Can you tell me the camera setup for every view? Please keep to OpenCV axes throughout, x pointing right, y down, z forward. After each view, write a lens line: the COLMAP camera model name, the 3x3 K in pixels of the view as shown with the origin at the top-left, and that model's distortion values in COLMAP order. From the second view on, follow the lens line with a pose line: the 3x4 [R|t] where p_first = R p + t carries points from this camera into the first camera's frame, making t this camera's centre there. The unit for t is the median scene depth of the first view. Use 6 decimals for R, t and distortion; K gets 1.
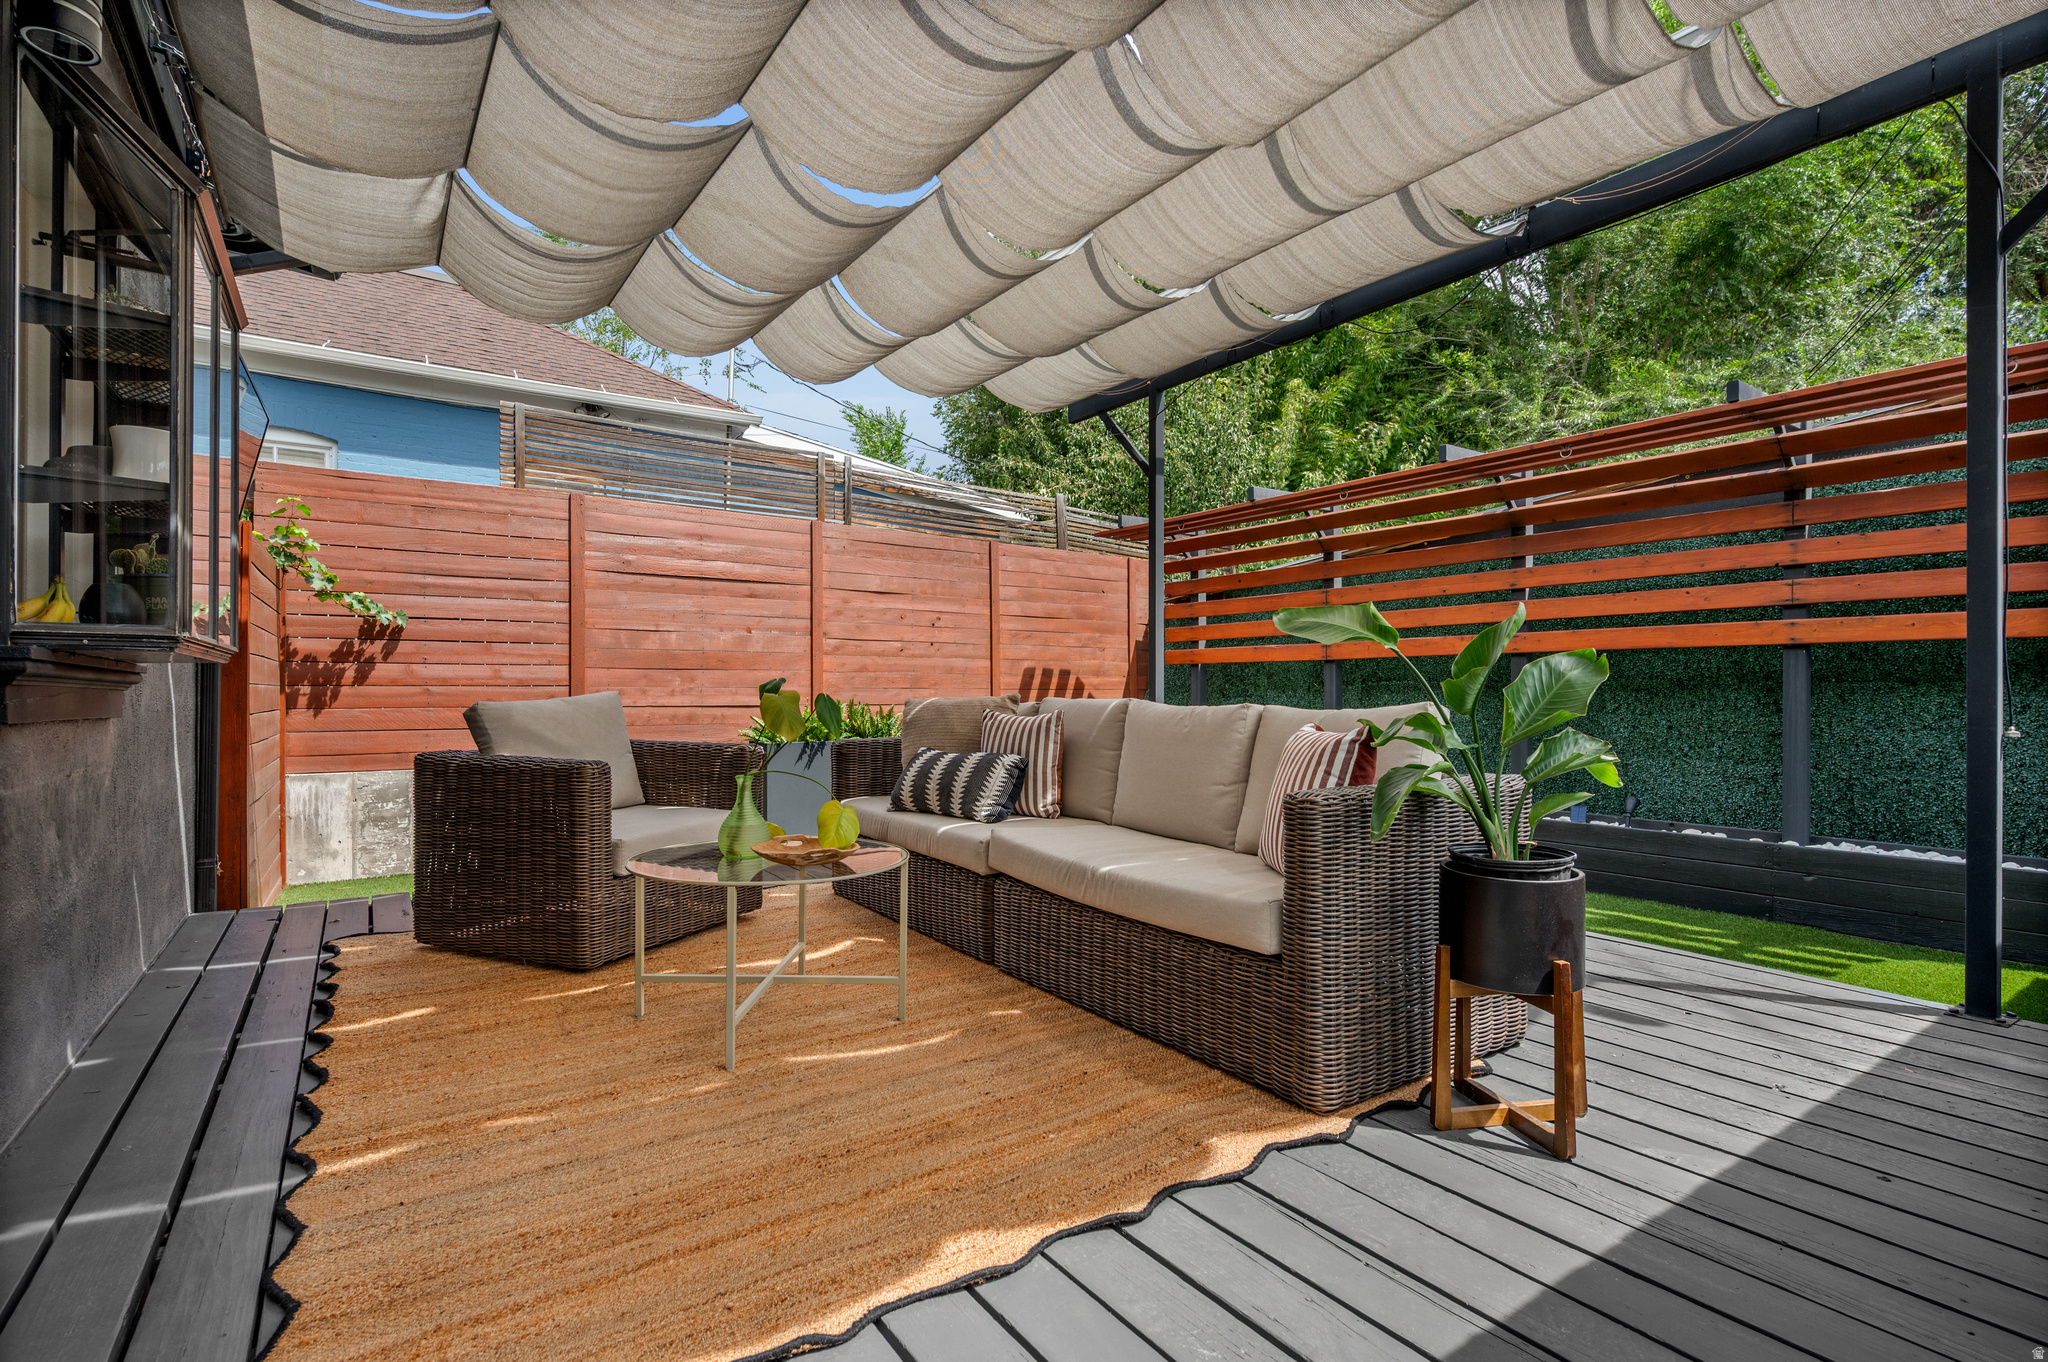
lens RADIAL K [[955.4, 0, 1068.6], [0, 955.4, 692.6], [0, 0, 1]] dist [0.002084, -0.001097]
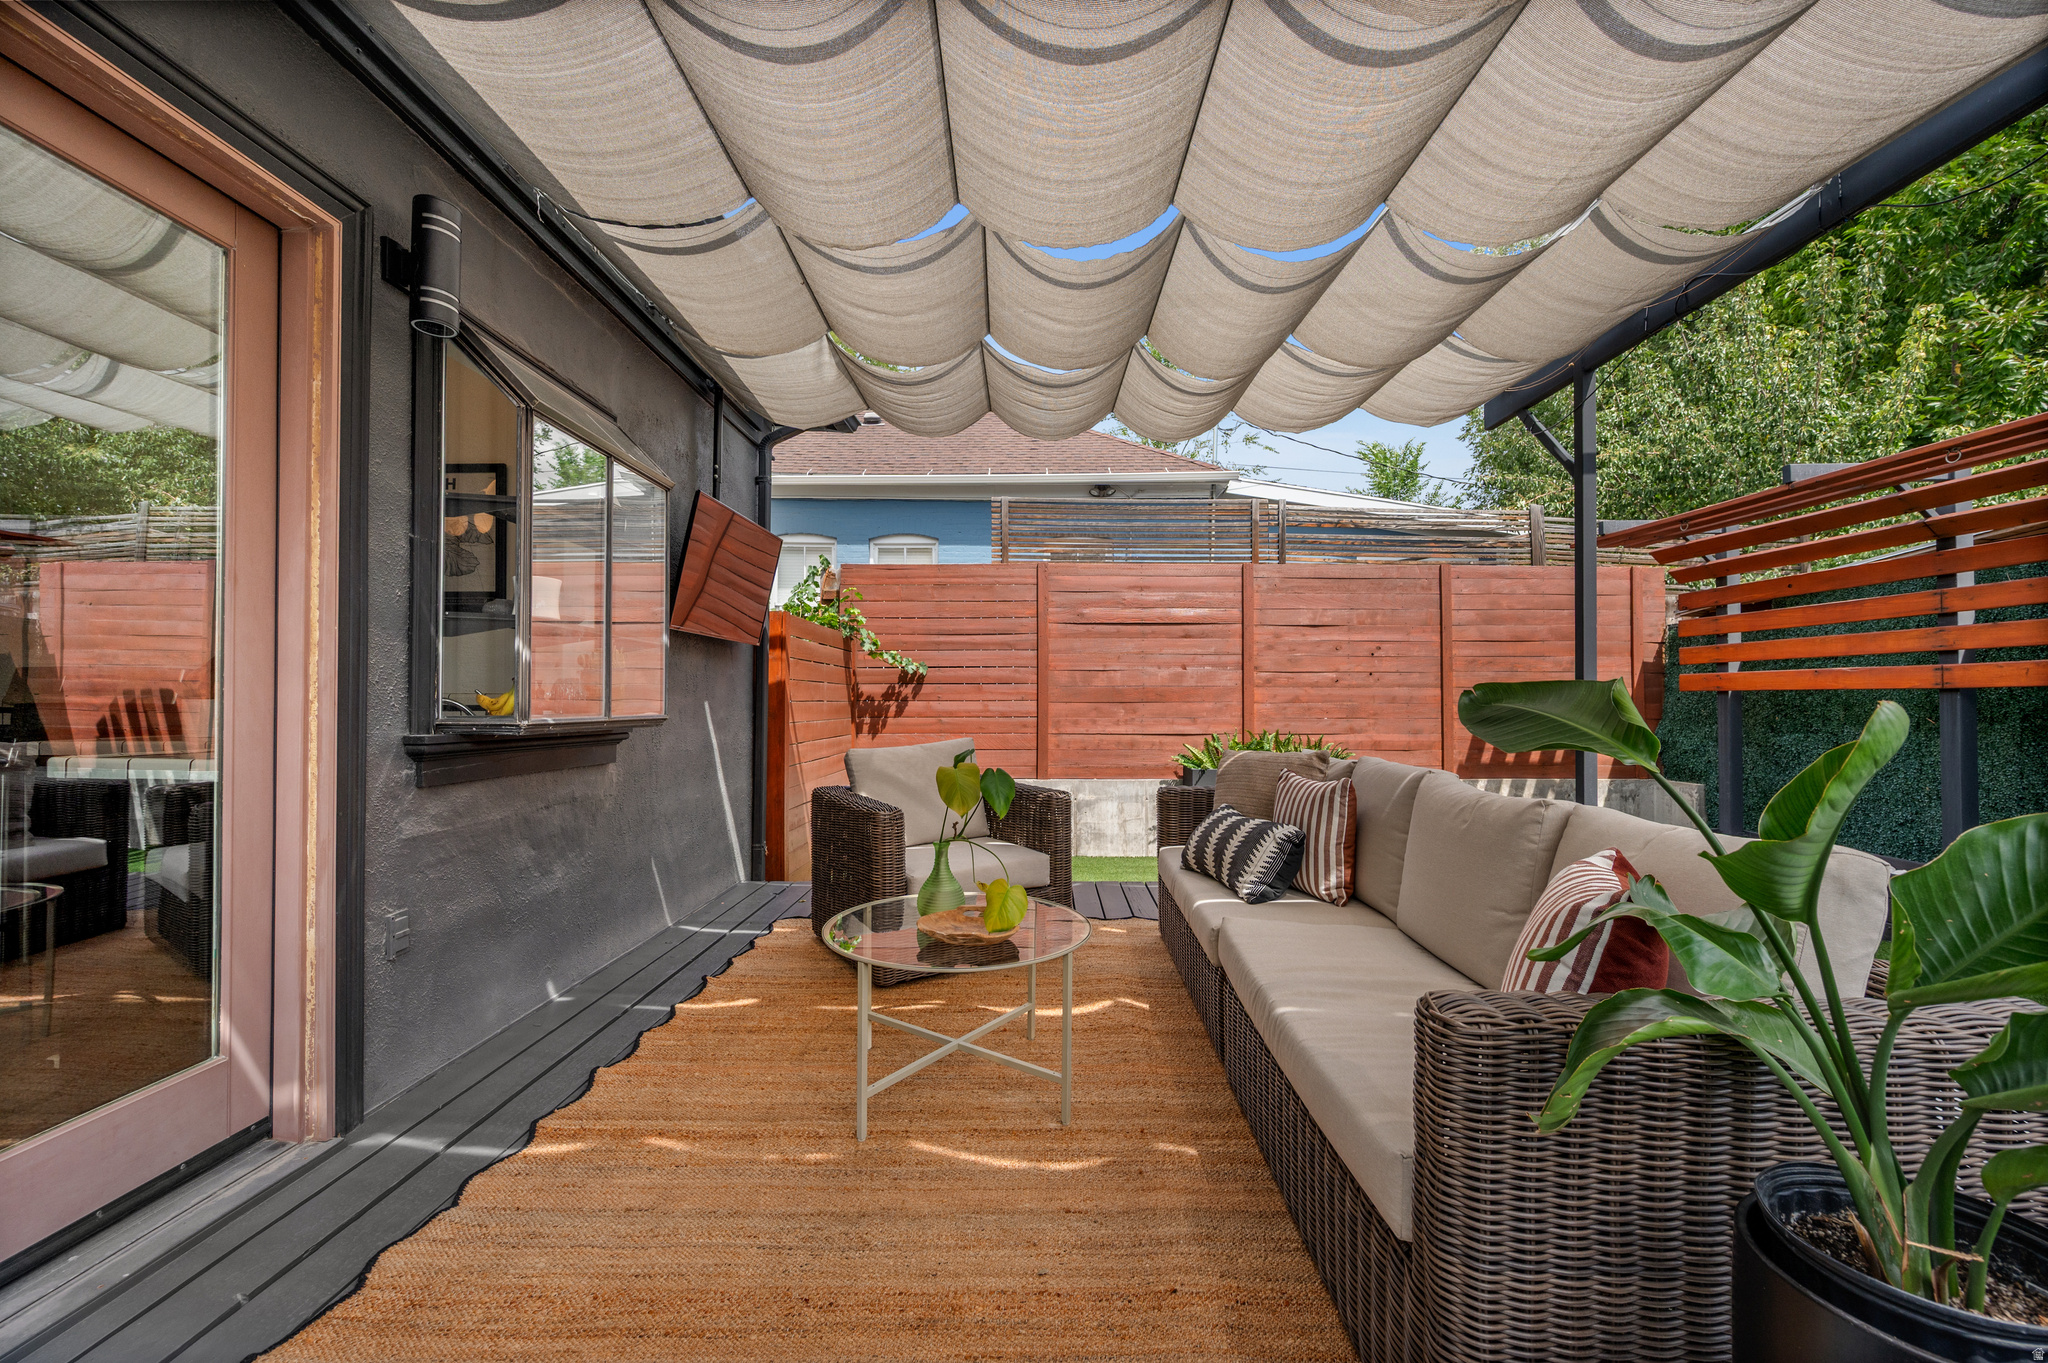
lens RADIAL K [[821.1, 0, 1035.3], [0, 821.1, 694.5], [0, 0, 1]] dist [0.000536, -0.000445]
pose [[0.805849, -0.001922, -0.592117, 0.106805], [-0.004462, 0.999947, -0.009319, -0.025639], [0.592104, 0.010152, 0.805798, 0.131498]]
